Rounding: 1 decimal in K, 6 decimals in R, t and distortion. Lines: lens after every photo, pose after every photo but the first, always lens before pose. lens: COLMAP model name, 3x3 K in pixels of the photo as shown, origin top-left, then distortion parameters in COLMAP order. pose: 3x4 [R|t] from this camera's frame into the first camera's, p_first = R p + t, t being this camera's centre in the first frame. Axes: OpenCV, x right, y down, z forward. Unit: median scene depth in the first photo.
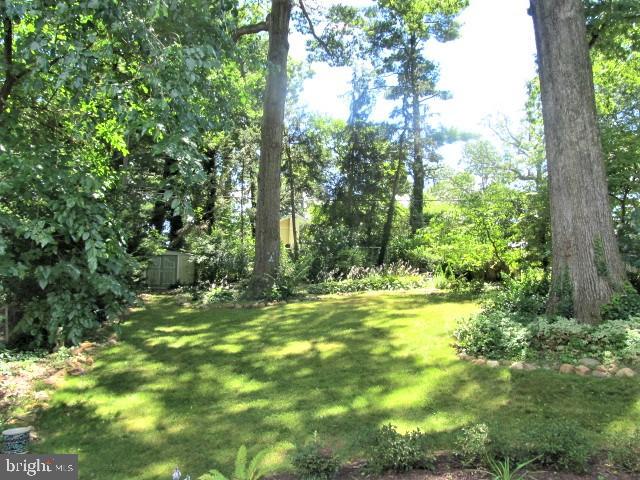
lens RADIAL K [[522.9, 0, 320.0], [0, 522.9, 240.0], [0, 0, 1]] dist [-0.065668, 0.002618]
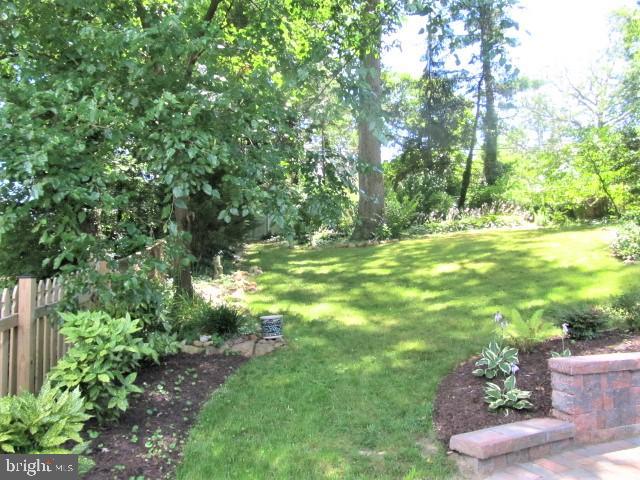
lens RADIAL K [[522.9, 0, 320.0], [0, 522.9, 240.0], [0, 0, 1]] dist [-0.065668, 0.002618]
pose [[0.997272, -0.028334, -0.068160, -0.130940], [0.032284, 0.997820, 0.057561, 0.048885], [0.066381, -0.059605, 0.996012, -0.028485]]
